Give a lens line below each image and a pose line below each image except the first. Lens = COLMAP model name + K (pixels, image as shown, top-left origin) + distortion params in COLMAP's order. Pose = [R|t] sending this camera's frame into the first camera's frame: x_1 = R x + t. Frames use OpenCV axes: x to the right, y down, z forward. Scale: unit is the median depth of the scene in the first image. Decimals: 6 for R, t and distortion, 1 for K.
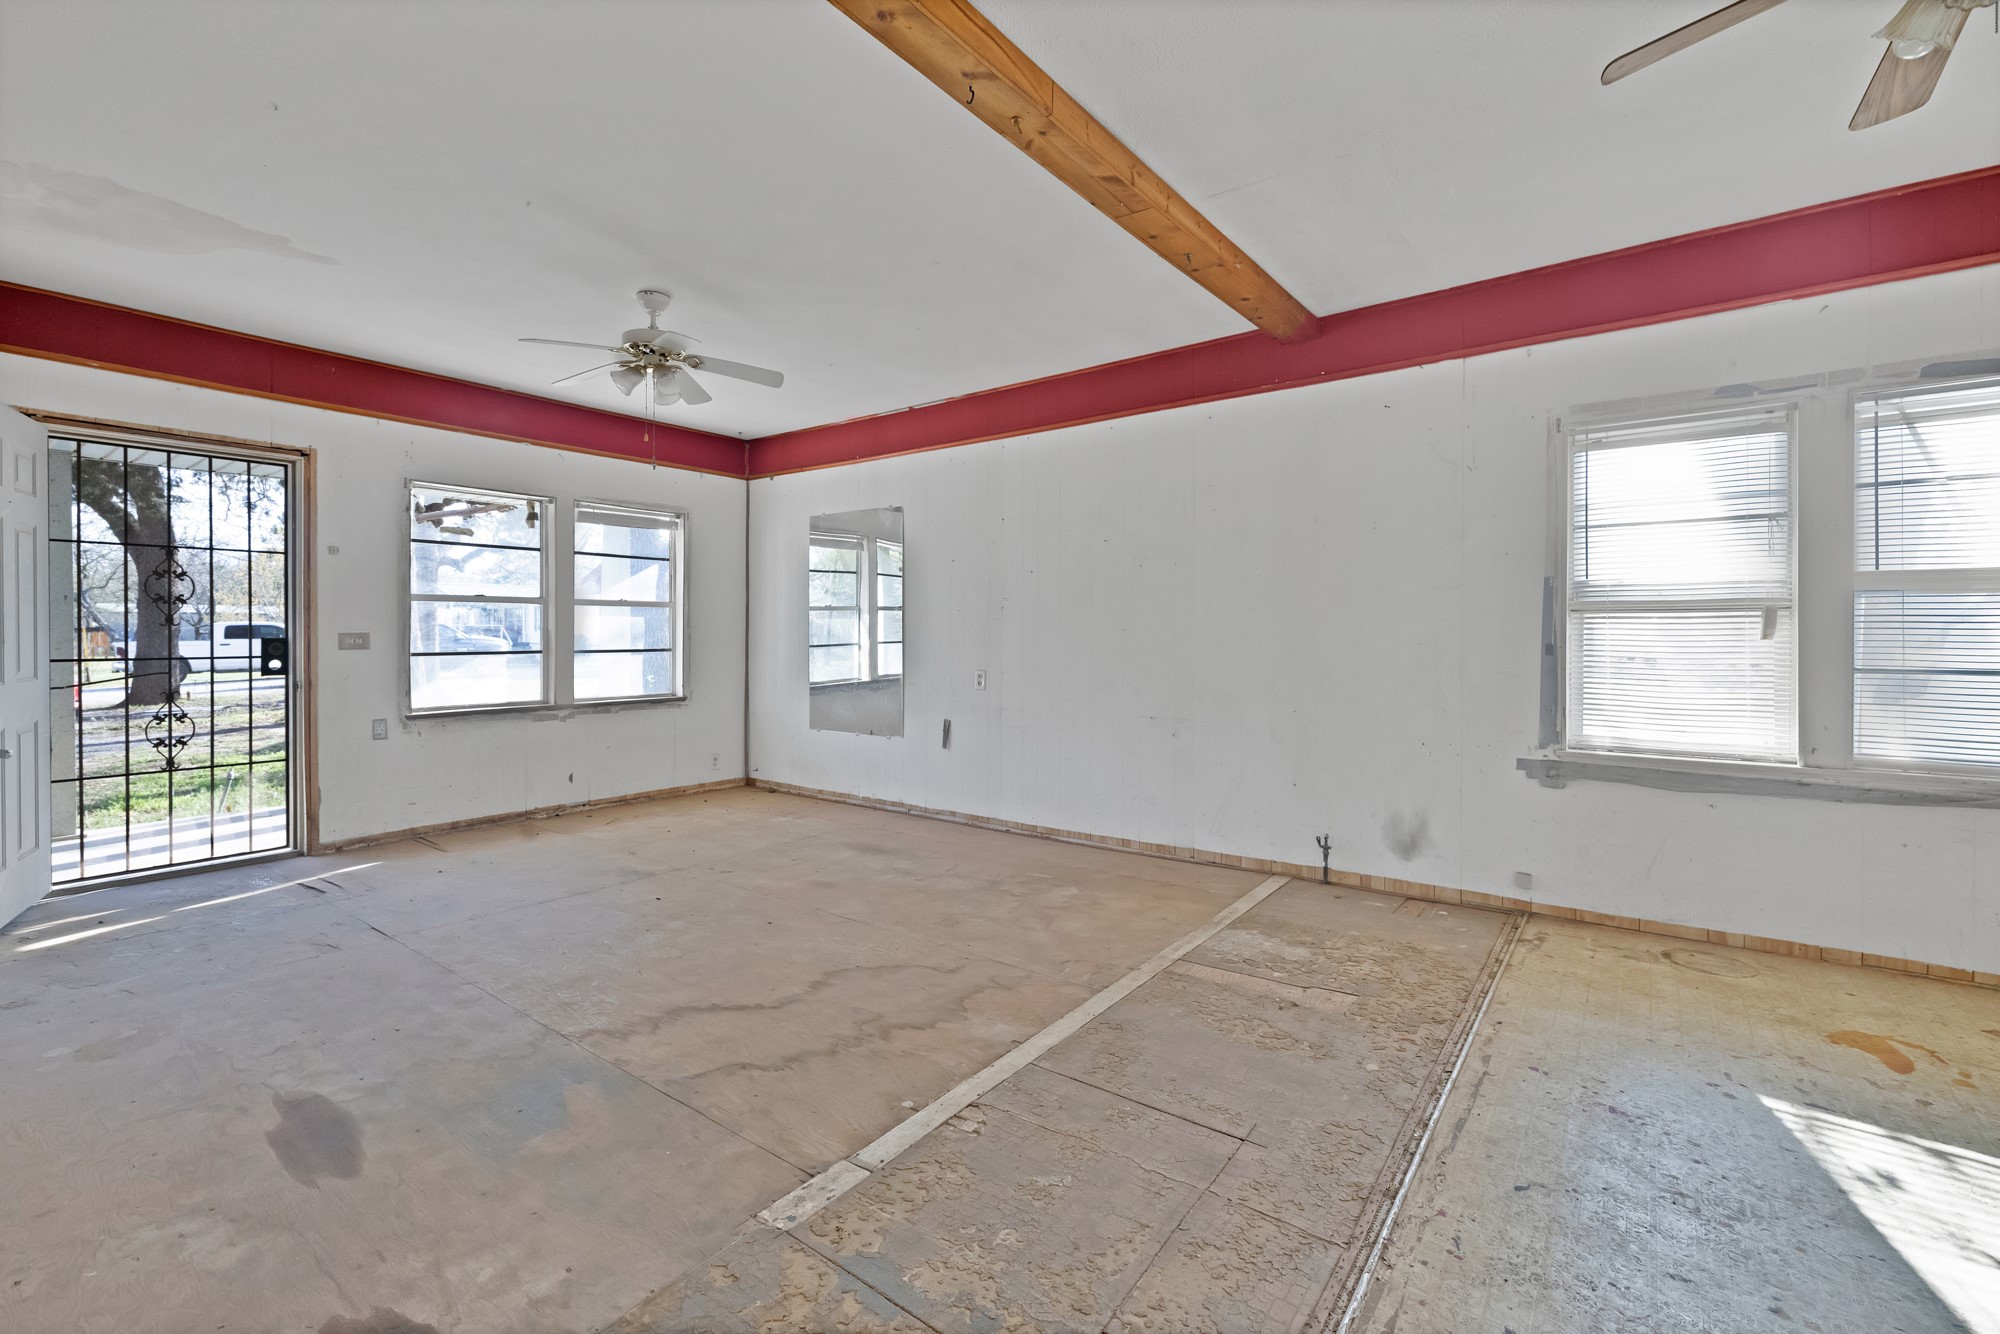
lens RADIAL K [[858.4, 0, 1000.1], [0, 858.4, 630.6], [0, 0, 1]] dist [-0.000516, 0.000317]
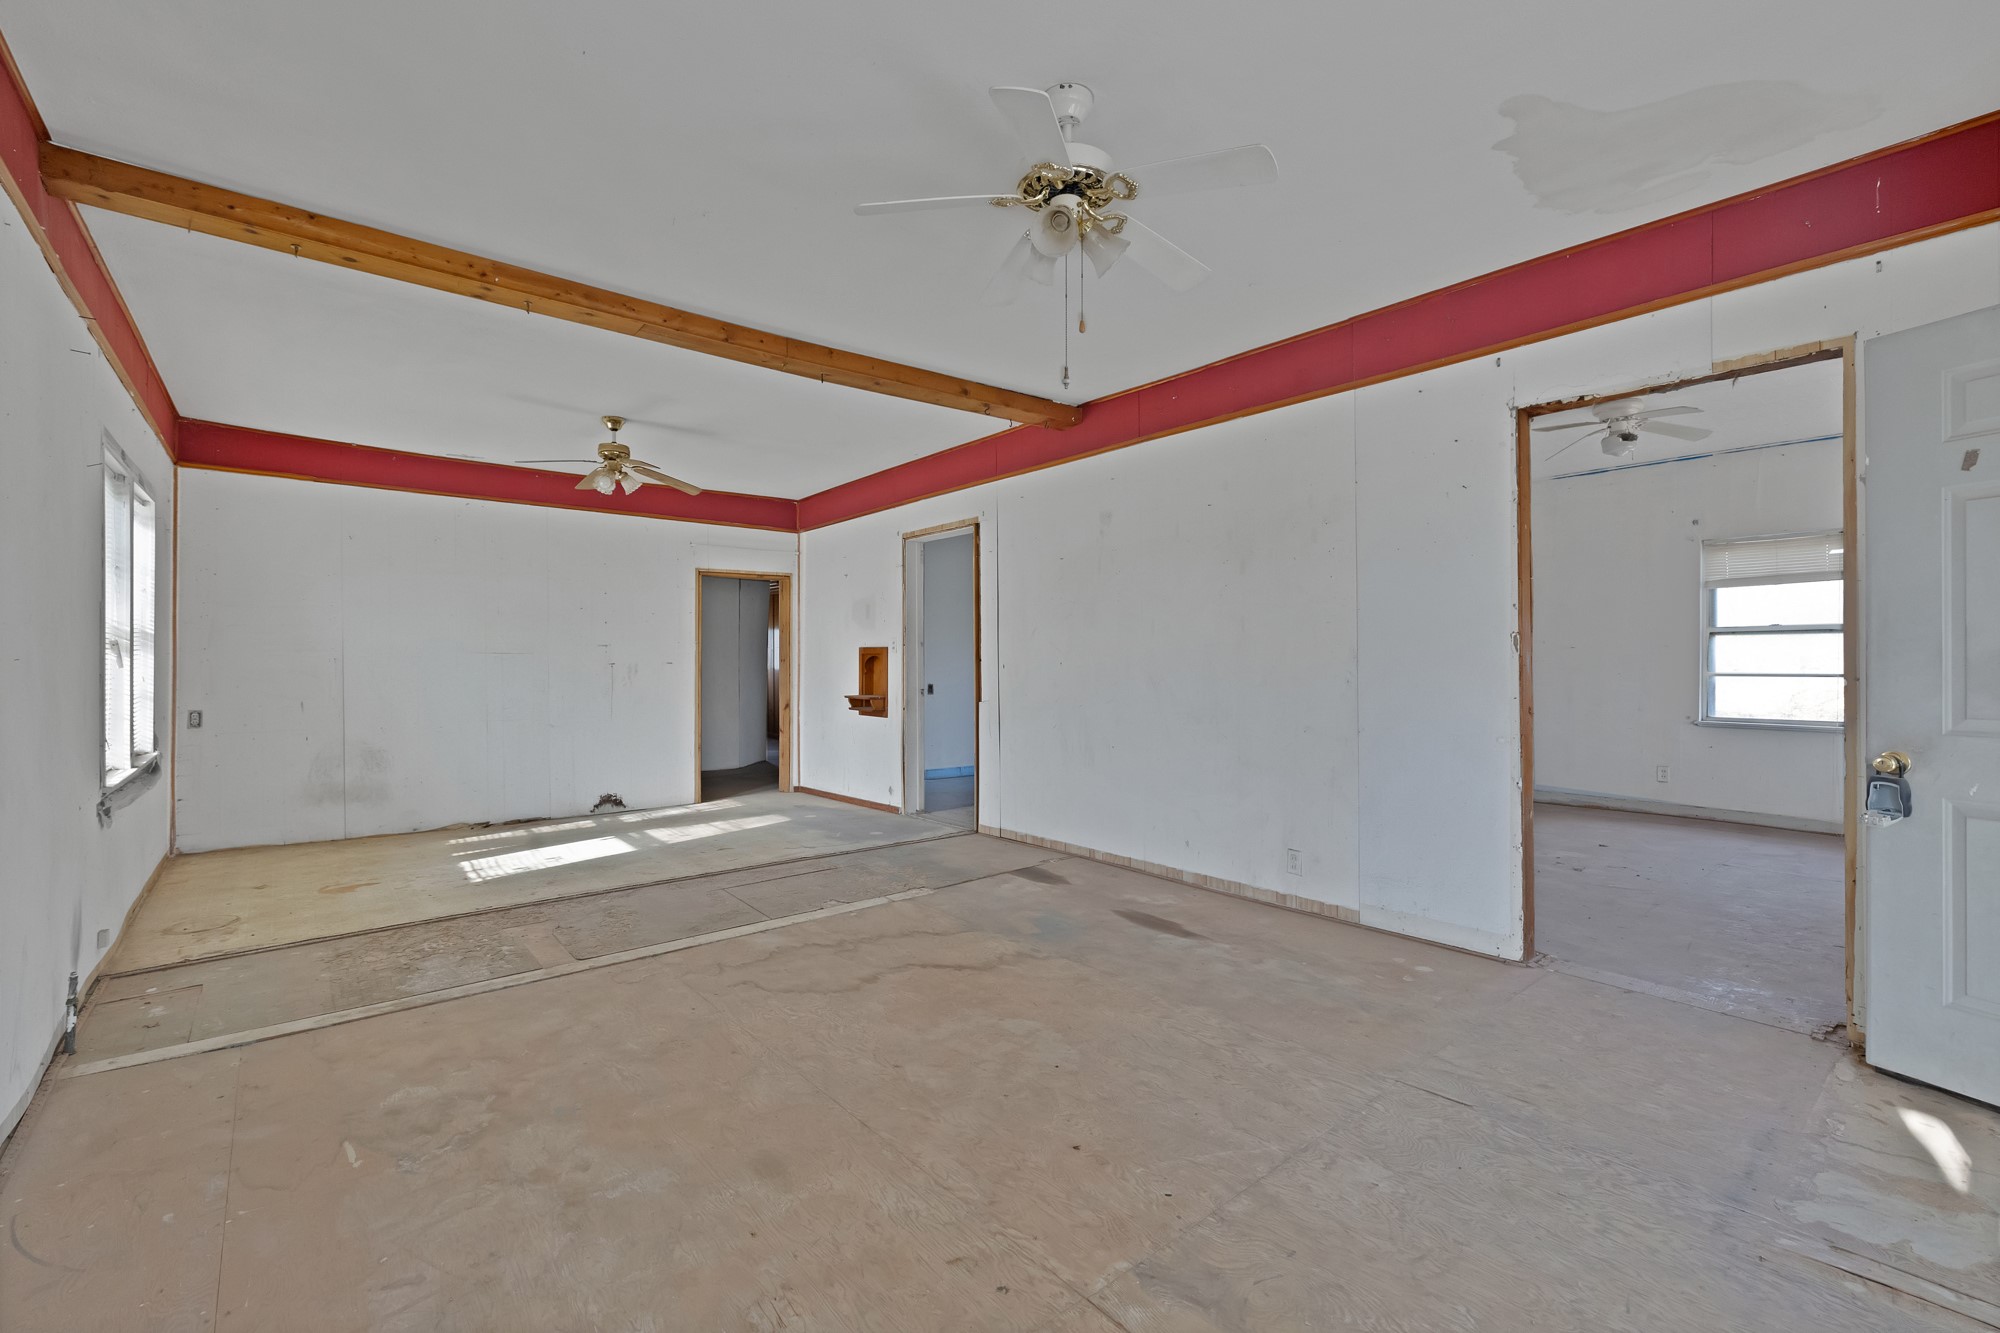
lens RADIAL K [[853.1, 0, 1010.6], [0, 853.1, 657.6], [0, 0, 1]] dist [-0.000016, 0.000686]
pose [[-0.975995, 0.004150, 0.217753, -0.530065], [0.003910, 0.999991, -0.001532, 0.001366], [-0.217757, -0.000643, -0.976003, 1.713604]]
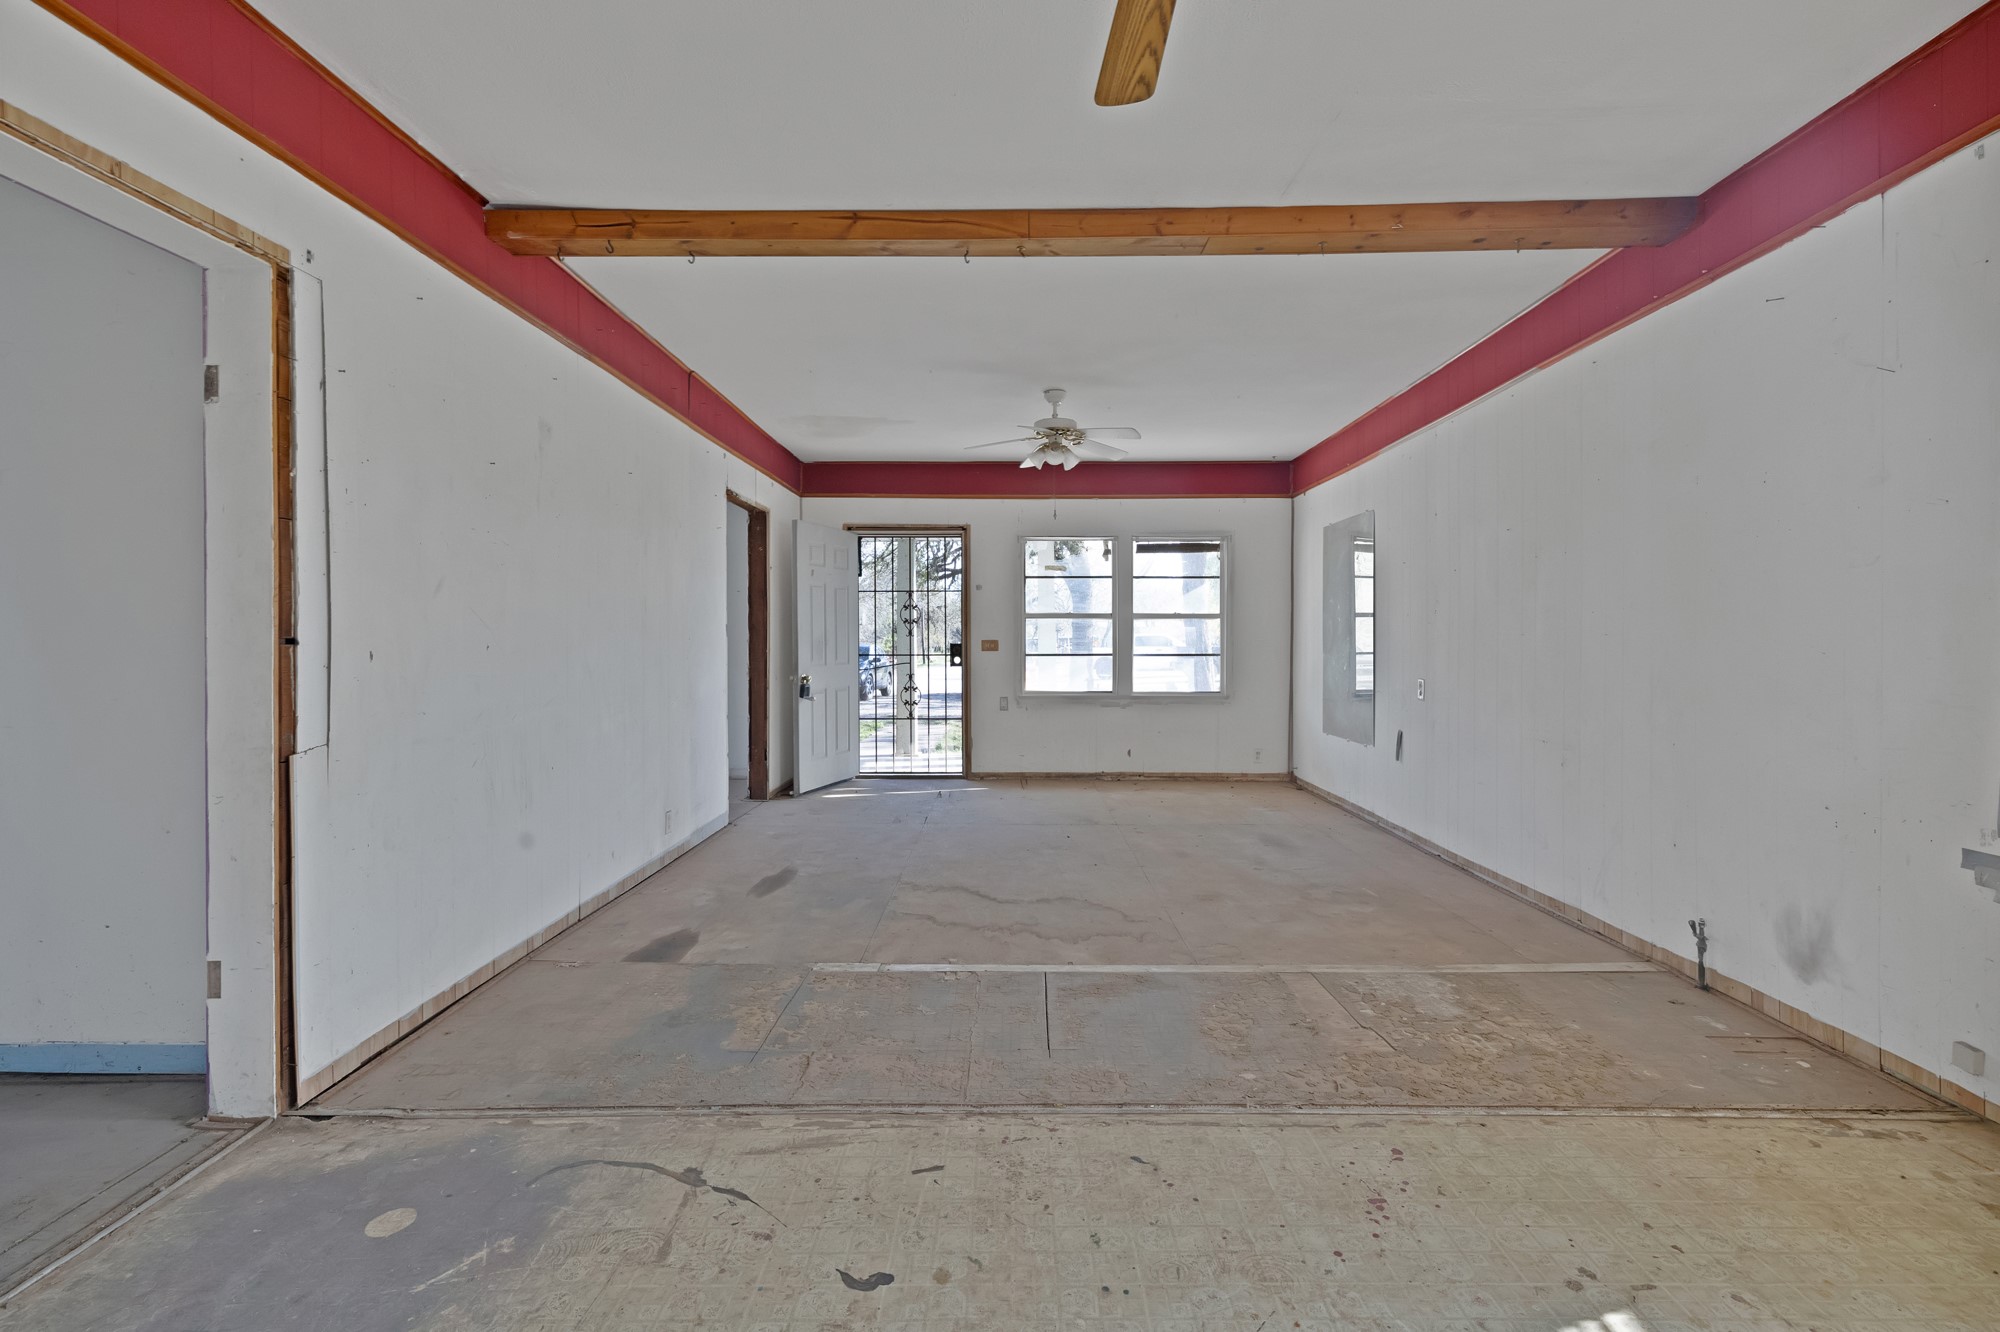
lens RADIAL K [[870.5, 0, 1005.9], [0, 870.5, 649.0], [0, 0, 1]] dist [-0.001735, 0.001200]
pose [[0.593409, 0.006388, -0.804876, 0.715452], [0.002457, 0.999949, 0.009748, 0.004378], [0.804897, -0.007762, 0.593363, 0.123476]]
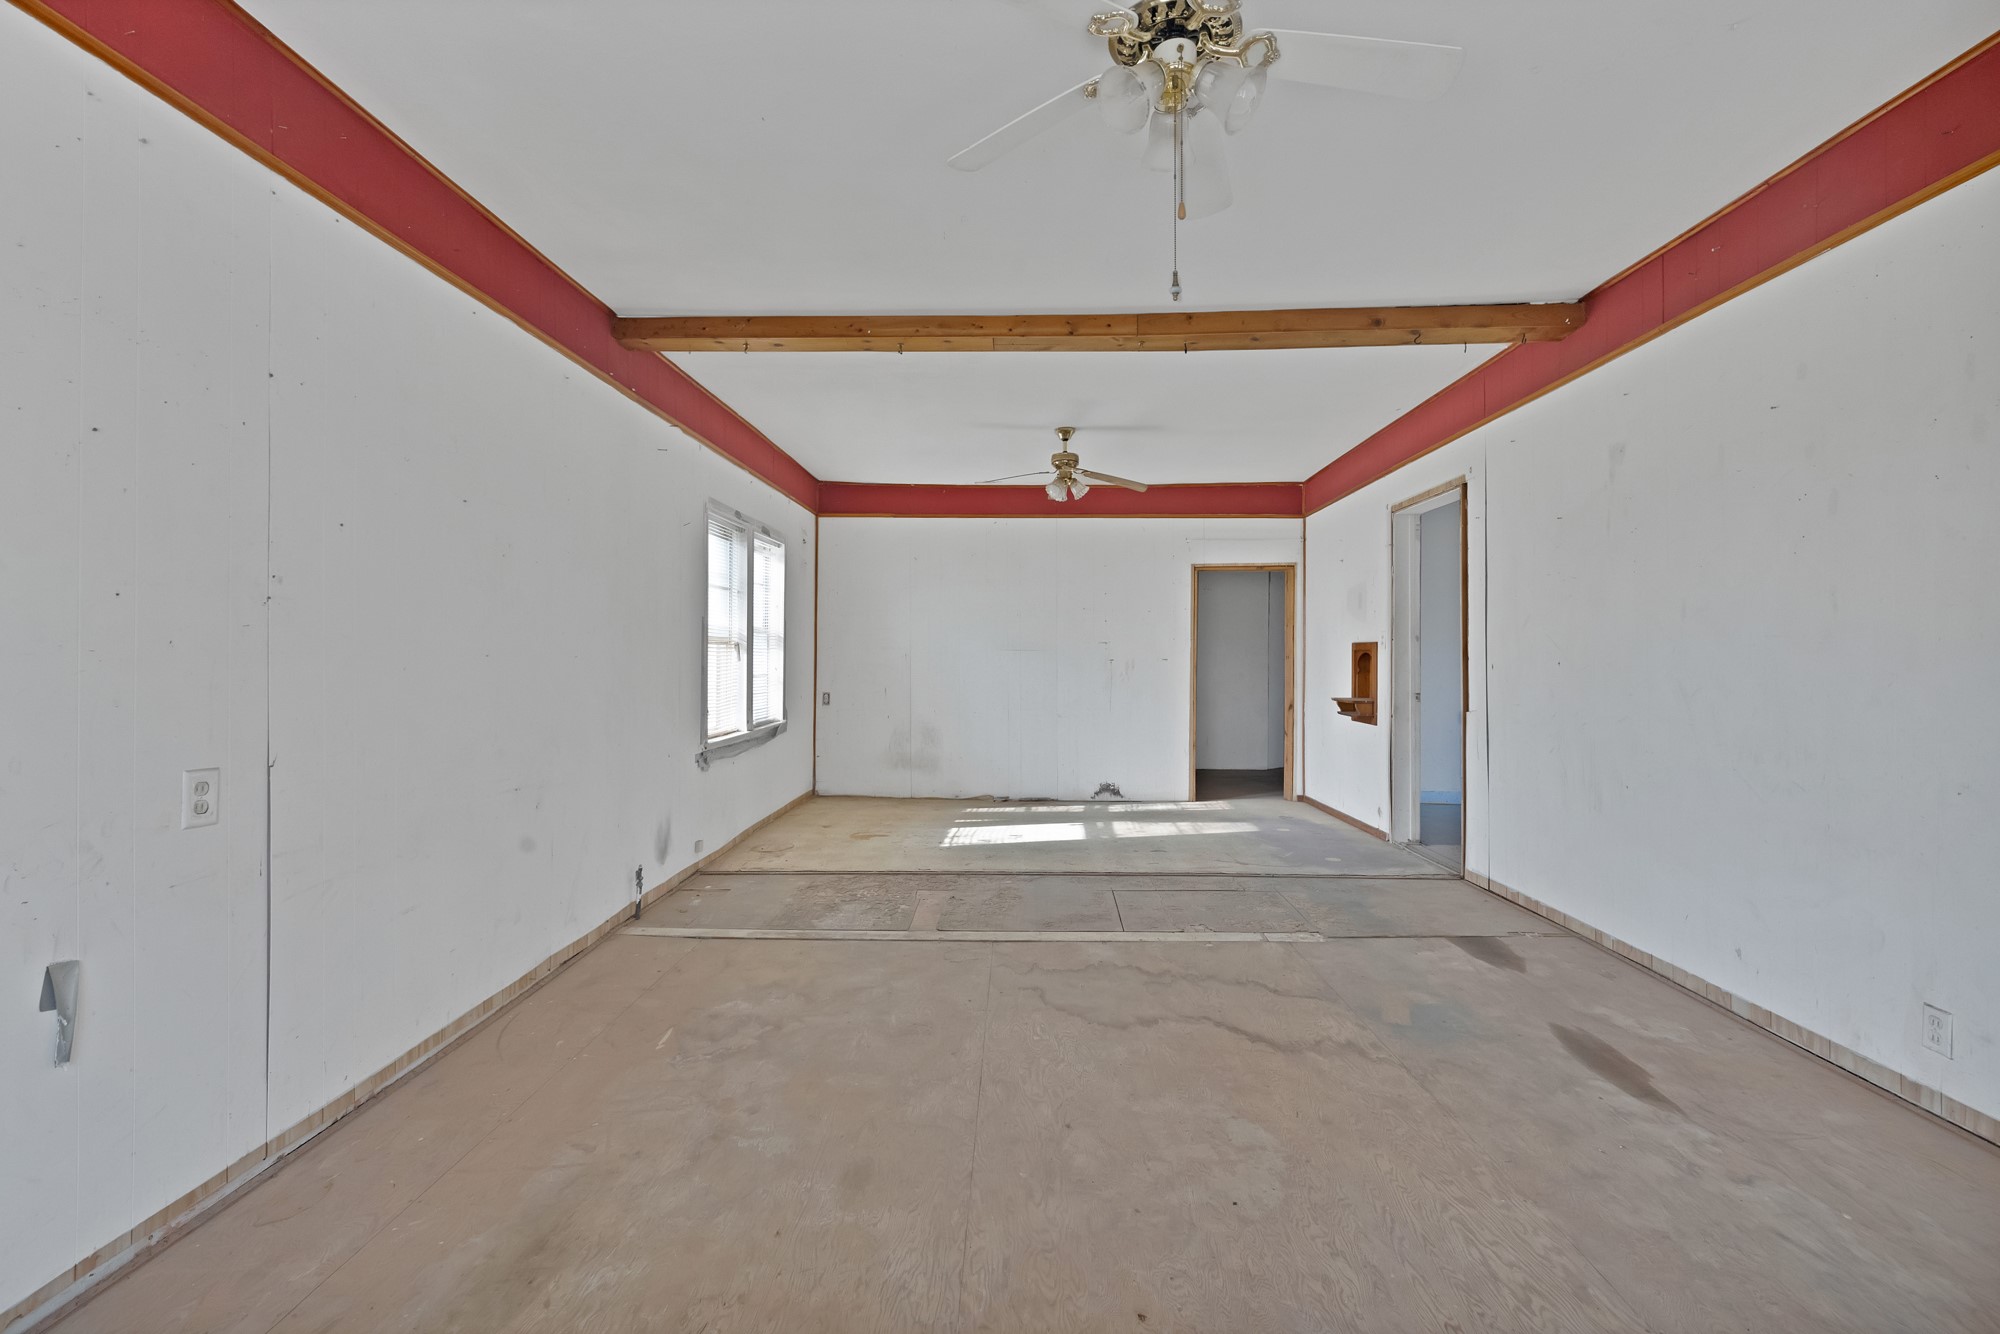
lens RADIAL K [[870.5, 0, 1005.9], [0, 870.5, 650.0], [0, 0, 1]] dist [-0.001735, 0.001200]
pose [[-0.585291, 0.006574, 0.810797, -0.775050], [0.001387, 0.999974, -0.007107, -0.000603], [-0.810822, -0.003035, -0.585285, 1.440615]]
